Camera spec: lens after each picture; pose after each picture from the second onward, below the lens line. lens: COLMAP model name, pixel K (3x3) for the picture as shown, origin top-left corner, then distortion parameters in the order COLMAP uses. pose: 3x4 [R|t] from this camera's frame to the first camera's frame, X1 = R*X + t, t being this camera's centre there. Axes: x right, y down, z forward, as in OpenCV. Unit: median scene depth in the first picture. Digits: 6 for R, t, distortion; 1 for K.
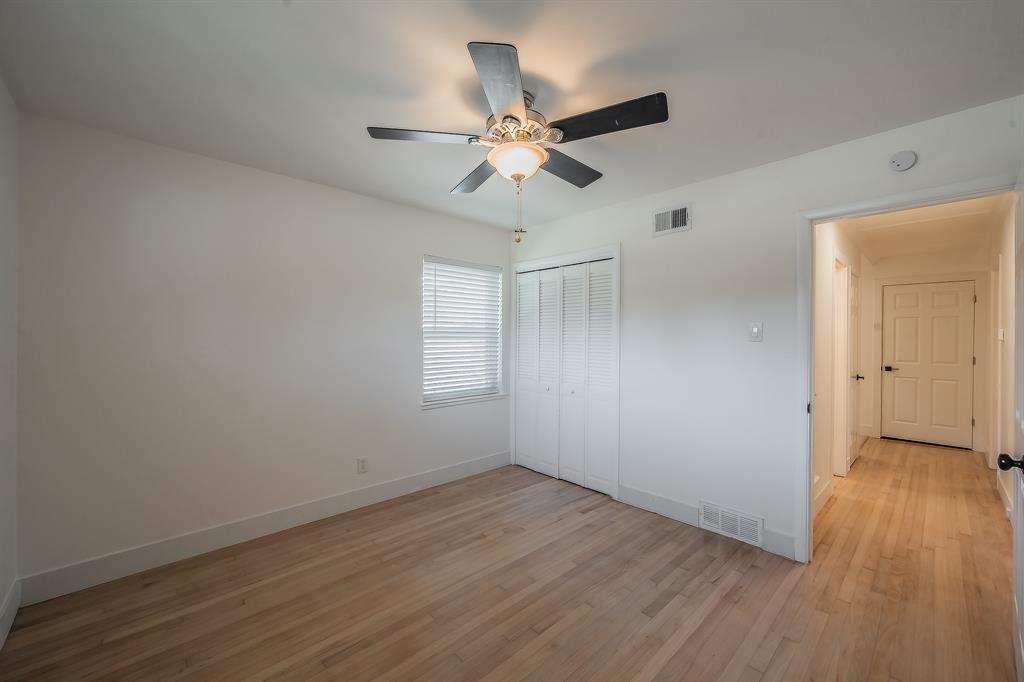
lens RADIAL K [[408.5, 0, 512.8], [0, 408.5, 335.2], [0, 0, 1]] dist [0.000248, 0.000128]
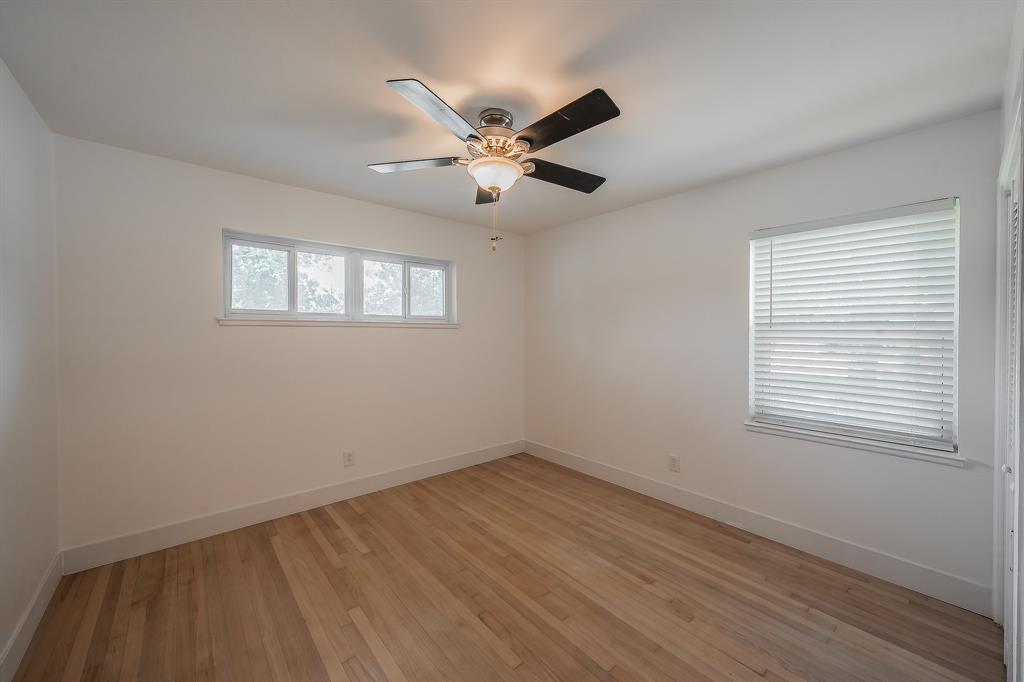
lens RADIAL K [[390.1, 0, 512.7], [0, 390.1, 336.1], [0, 0, 1]] dist [-0.000506, -0.000110]
pose [[-0.052840, 0.011360, -0.998538, 0.680640], [0.001368, 0.999935, 0.011303, -0.008994], [0.998602, -0.000769, -0.052852, 0.727747]]
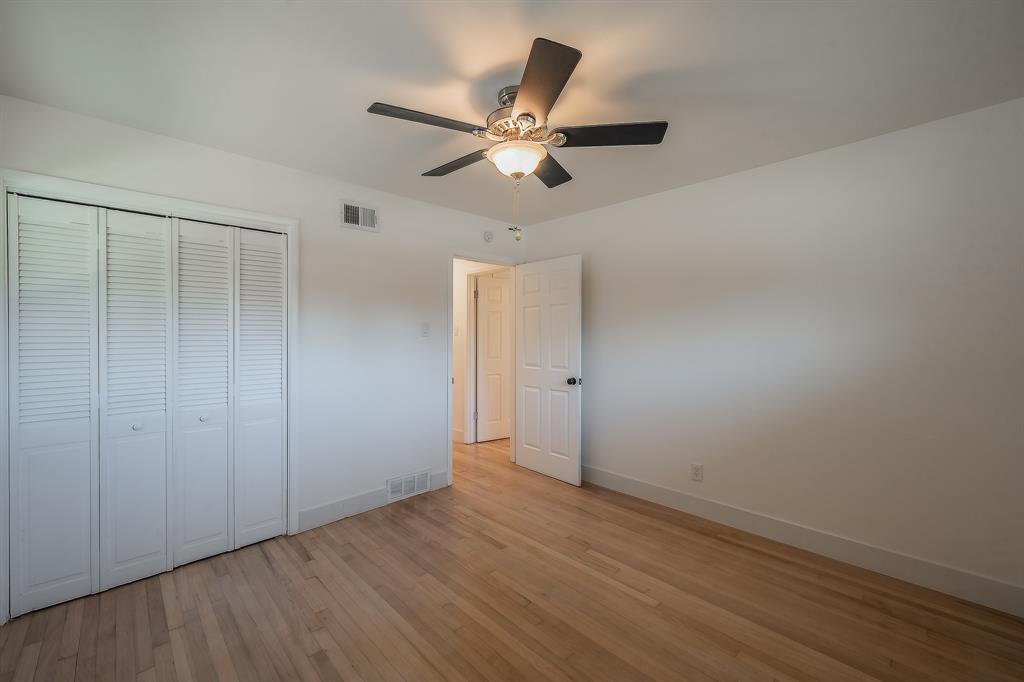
lens RADIAL K [[408.5, 0, 512.8], [0, 408.5, 335.2], [0, 0, 1]] dist [0.000248, 0.000128]
pose [[-0.006051, -0.012250, 0.999907, -0.656608], [-0.002385, 0.999922, 0.012236, -0.004063], [-0.999979, -0.002310, -0.006080, 0.672702]]
